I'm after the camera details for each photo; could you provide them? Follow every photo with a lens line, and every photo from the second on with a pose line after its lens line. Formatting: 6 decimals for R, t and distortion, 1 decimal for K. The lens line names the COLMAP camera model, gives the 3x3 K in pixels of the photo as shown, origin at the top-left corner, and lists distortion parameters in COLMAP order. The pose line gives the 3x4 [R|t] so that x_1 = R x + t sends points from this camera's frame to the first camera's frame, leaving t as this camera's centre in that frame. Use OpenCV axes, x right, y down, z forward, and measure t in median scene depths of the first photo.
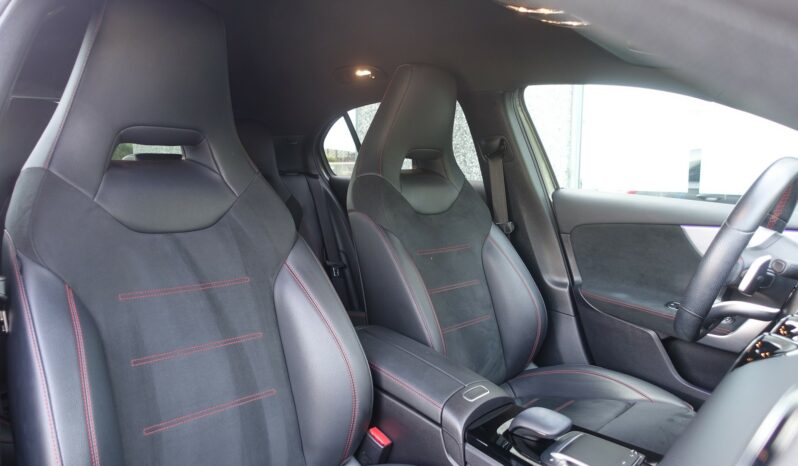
lens RADIAL K [[548.2, 0, 399.0], [0, 548.2, 233.0], [0, 0, 1]] dist [-0.003804, 0.001490]
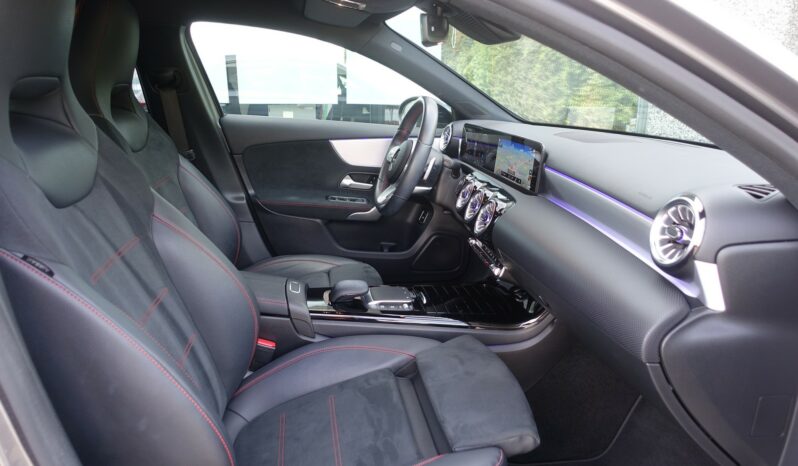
lens RADIAL K [[548.2, 0, 399.0], [0, 548.2, 233.0], [0, 0, 1]] dist [-0.003804, 0.001490]
pose [[0.603439, -0.219526, 0.766596, -0.427408], [0.083138, 0.973440, 0.213316, -0.057439], [-0.793063, -0.064990, 0.605663, 0.010421]]
